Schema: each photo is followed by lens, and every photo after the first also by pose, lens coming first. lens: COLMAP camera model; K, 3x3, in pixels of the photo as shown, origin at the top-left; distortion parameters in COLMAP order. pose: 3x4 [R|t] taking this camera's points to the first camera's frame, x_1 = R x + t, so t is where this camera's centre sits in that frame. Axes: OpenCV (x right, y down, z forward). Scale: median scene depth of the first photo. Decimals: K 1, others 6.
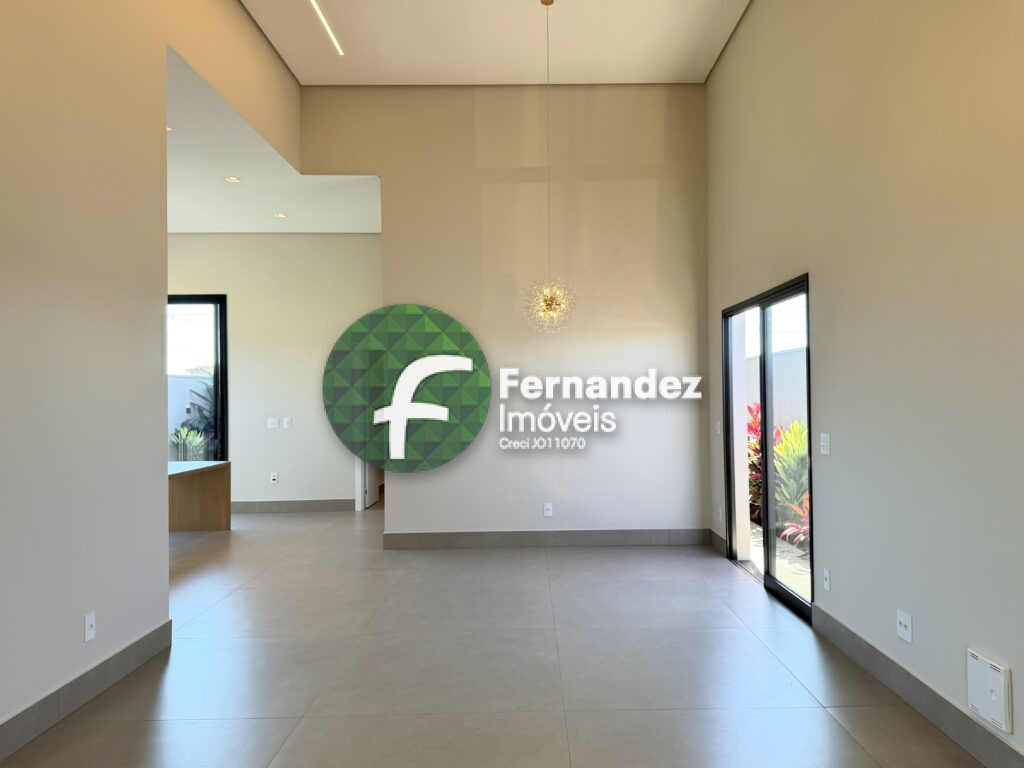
lens RADIAL K [[753.8, 0, 516.5], [0, 753.8, 385.5], [0, 0, 1]] dist [0.025245, -0.009423]
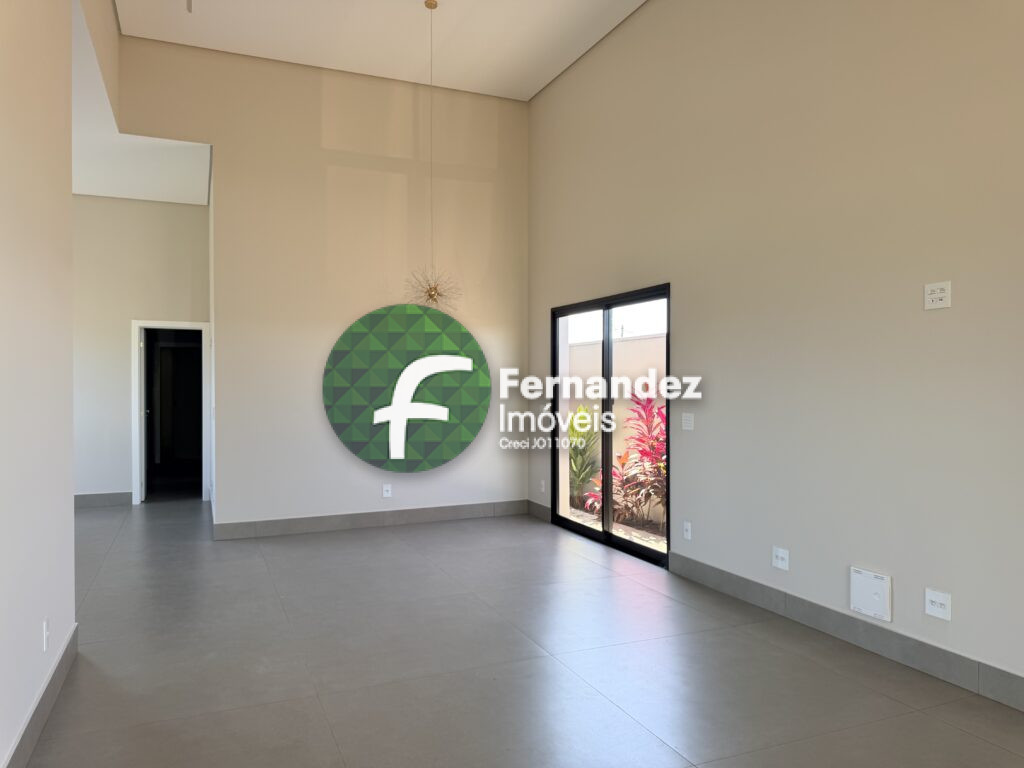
lens RADIAL K [[726.9, 0, 516.3], [0, 726.9, 386.5], [0, 0, 1]] dist [0.036780, -0.037478]
pose [[0.922100, 0.006782, 0.386892, -0.198710], [-0.014327, 0.999759, 0.016622, 0.002104], [-0.386686, -0.020870, 0.921975, 0.007996]]
